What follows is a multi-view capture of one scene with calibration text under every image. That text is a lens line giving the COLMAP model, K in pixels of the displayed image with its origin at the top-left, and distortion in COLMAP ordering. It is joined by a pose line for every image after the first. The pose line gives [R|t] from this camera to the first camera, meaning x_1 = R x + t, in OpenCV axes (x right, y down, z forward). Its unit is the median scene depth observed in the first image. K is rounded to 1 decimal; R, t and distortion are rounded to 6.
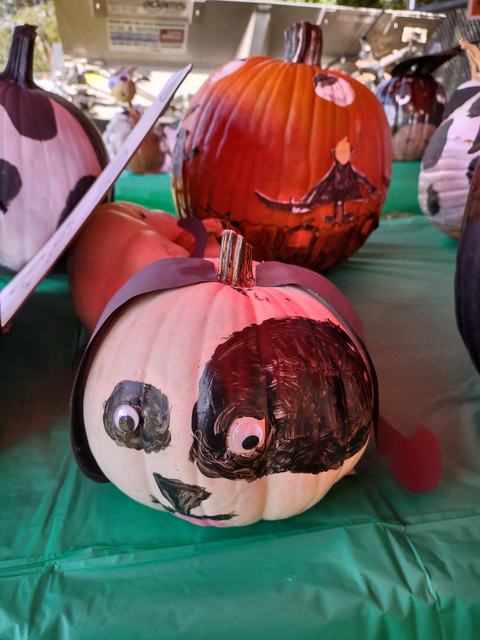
lens RADIAL K [[519.9, 0, 240.0], [0, 519.9, 320.0], [0, 0, 1]] dist [-0.008109, -0.006028]
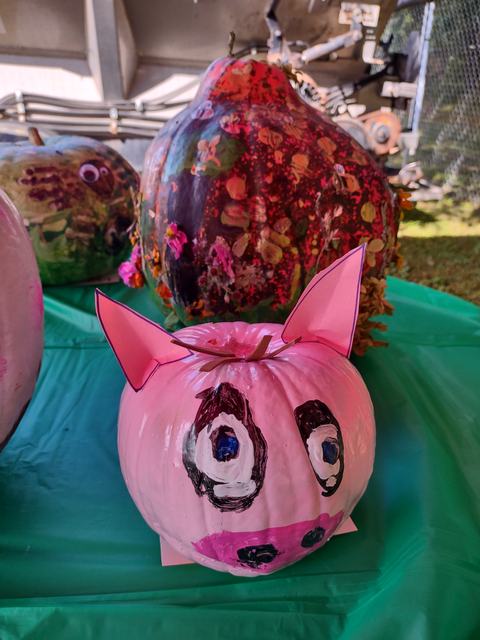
lens RADIAL K [[519.9, 0, 240.0], [0, 519.9, 320.0], [0, 0, 1]] dist [-0.008109, -0.006028]
pose [[0.993229, 0.076867, -0.087109, 0.295612], [-0.076286, 0.997036, 0.009989, -0.182287], [0.087618, -0.003276, 0.996149, 0.375962]]
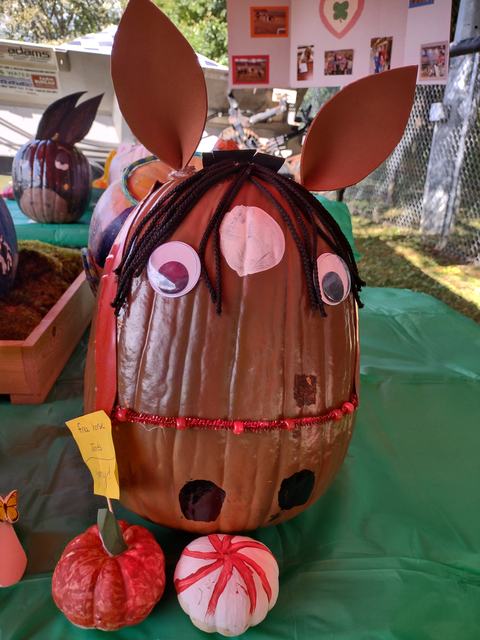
lens RADIAL K [[506.1, 0, 240.1], [0, 506.1, 324.2], [0, 0, 1]] dist [0.005856, -0.003762]
pose [[0.997299, 0.072530, -0.011581, 0.314018], [-0.073036, 0.995988, -0.051717, -0.033406], [0.007784, 0.052423, 0.998595, 0.000798]]
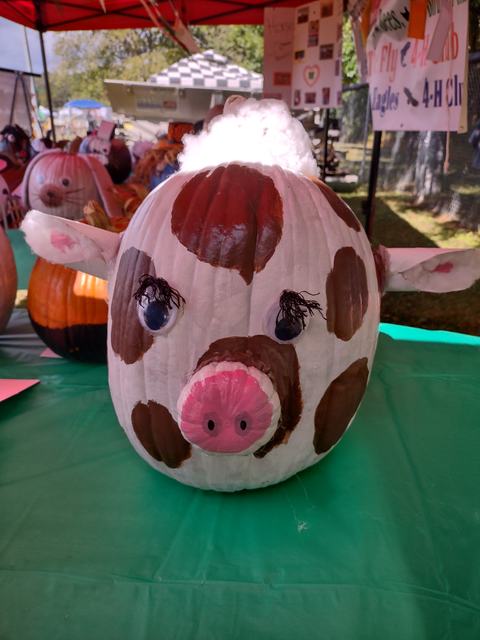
lens RADIAL K [[519.9, 0, 240.0], [0, 519.9, 320.0], [0, 0, 1]] dist [-0.008109, -0.006028]
pose [[0.983557, 0.087524, -0.157970, 0.465470], [-0.097220, 0.993758, -0.054714, 0.277836], [0.152195, 0.069172, 0.985927, -0.705217]]
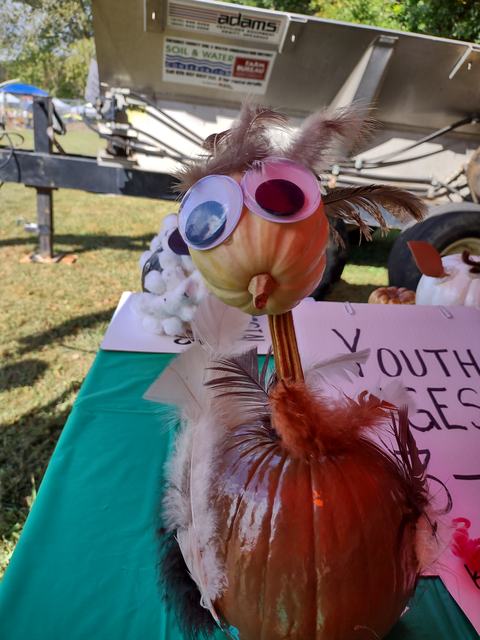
lens RADIAL K [[506.1, 0, 240.1], [0, 506.1, 324.2], [0, 0, 1]] dist [0.005856, -0.003762]
pose [[0.993924, 0.102693, -0.039610, -0.082366], [-0.104767, 0.993006, -0.054426, -0.157602], [0.033744, 0.058245, 0.997732, 0.321887]]
